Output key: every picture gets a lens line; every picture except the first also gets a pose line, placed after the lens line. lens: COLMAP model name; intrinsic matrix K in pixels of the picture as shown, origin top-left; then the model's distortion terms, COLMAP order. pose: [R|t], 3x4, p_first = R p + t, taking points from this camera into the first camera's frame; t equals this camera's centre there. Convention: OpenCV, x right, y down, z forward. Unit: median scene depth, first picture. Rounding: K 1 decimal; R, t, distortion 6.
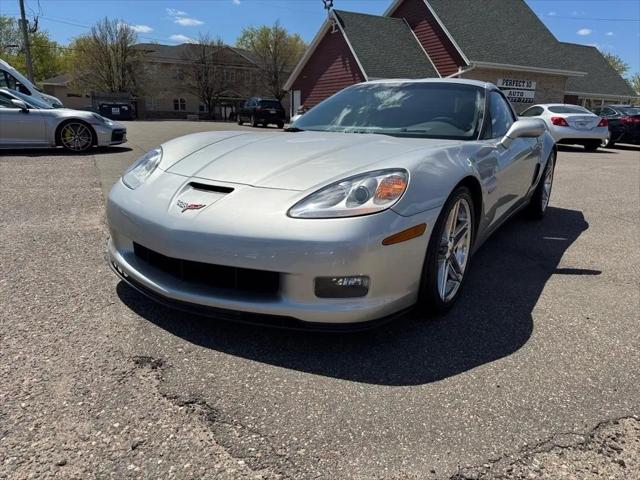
lens RADIAL K [[453.9, 0, 323.0], [0, 453.9, 242.5], [0, 0, 1]] dist [0.028008, -0.035210]
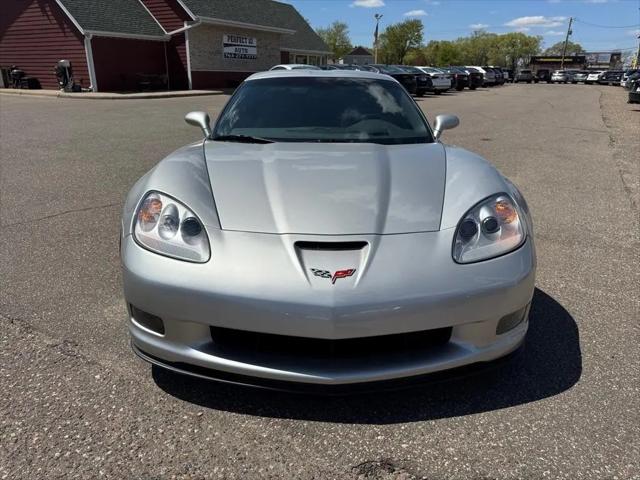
lens RADIAL K [[453.9, 0, 324.8], [0, 453.9, 236.8], [0, 0, 1]] dist [0.028008, -0.035210]
pose [[0.828057, -0.206300, 0.521309, -0.056878], [0.162055, 0.978220, 0.129704, -0.020189], [-0.536713, -0.022921, 0.843454, 0.023229]]
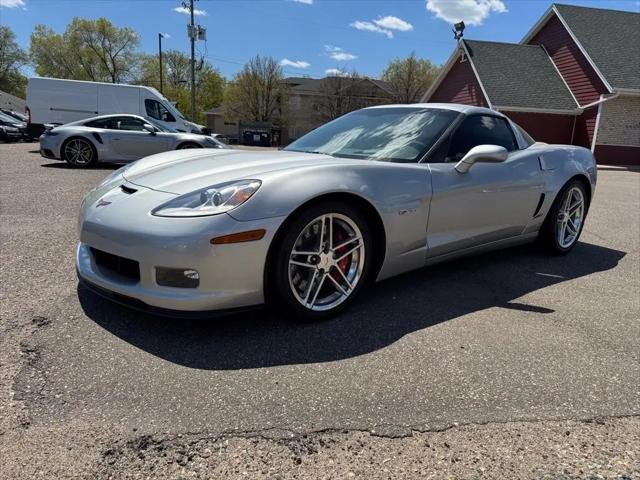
lens RADIAL K [[453.9, 0, 321.4], [0, 453.9, 241.3], [0, 0, 1]] dist [0.028008, -0.035210]
pose [[0.954721, 0.081437, -0.286140, 0.049769], [-0.099071, 0.993937, -0.047678, 0.001851], [0.280523, 0.073868, 0.957001, -0.000321]]
